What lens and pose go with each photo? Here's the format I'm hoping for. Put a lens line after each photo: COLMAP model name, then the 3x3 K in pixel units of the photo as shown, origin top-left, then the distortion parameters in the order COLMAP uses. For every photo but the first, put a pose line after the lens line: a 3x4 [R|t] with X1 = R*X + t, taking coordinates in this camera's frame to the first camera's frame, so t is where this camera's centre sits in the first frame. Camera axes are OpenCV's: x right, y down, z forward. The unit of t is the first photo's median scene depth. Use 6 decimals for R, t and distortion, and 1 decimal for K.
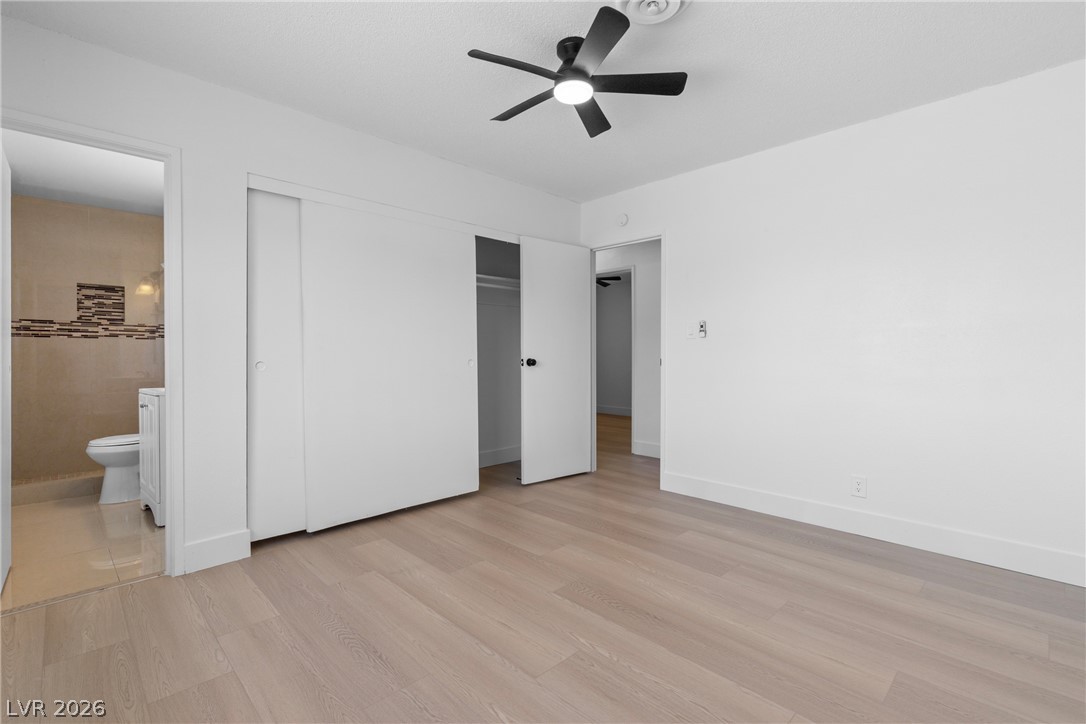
lens RADIAL K [[491.7, 0, 548.7], [0, 491.7, 367.6], [0, 0, 1]] dist [0.018806, 0.000310]
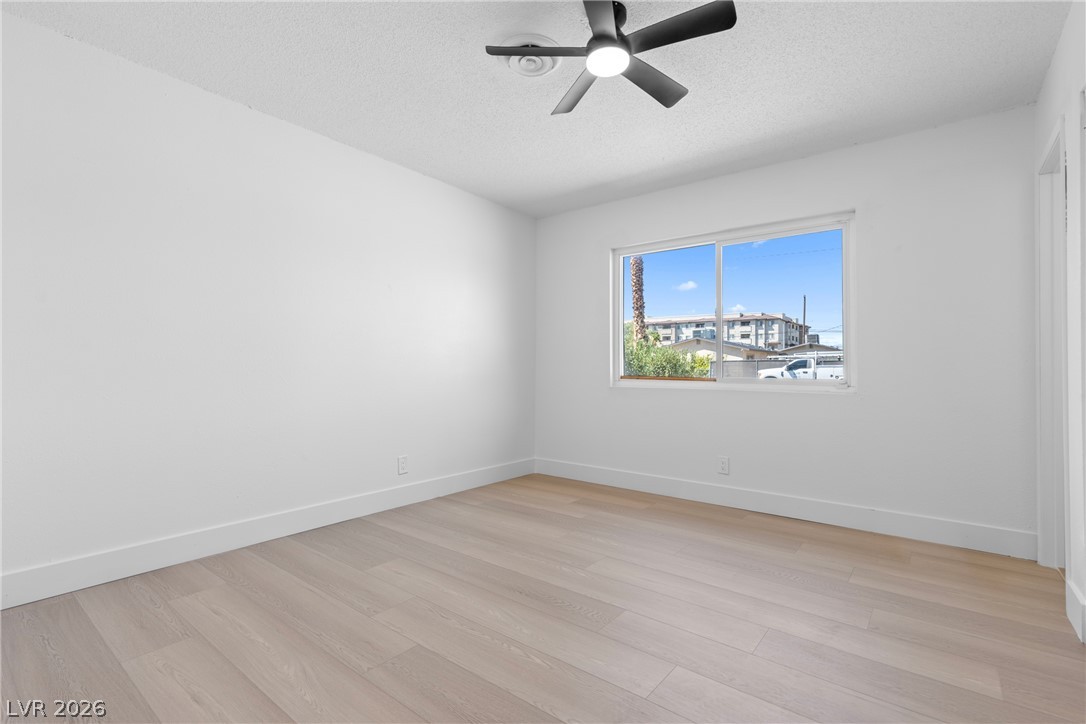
lens RADIAL K [[496.8, 0, 547.4], [0, 496.8, 359.5], [0, 0, 1]] dist [0.013243, 0.000316]
pose [[-0.992883, -0.009813, -0.118693, 0.230717], [-0.010519, 0.999930, 0.005324, -0.008837], [0.118632, 0.006535, -0.992917, 1.645228]]
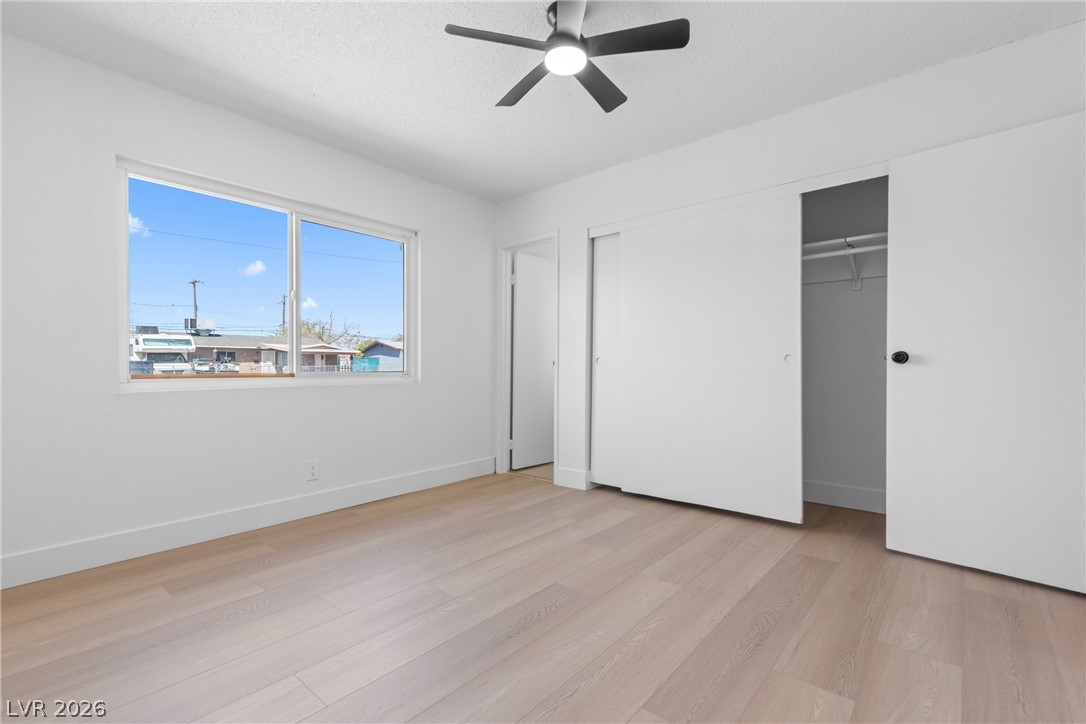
lens RADIAL K [[491.7, 0, 548.7], [0, 491.7, 367.6], [0, 0, 1]] dist [0.018806, 0.000310]
pose [[0.090798, 0.003032, -0.995865, 0.861924], [-0.024731, 0.999694, 0.000789, 0.019396], [0.995562, 0.024557, 0.090845, 0.770206]]
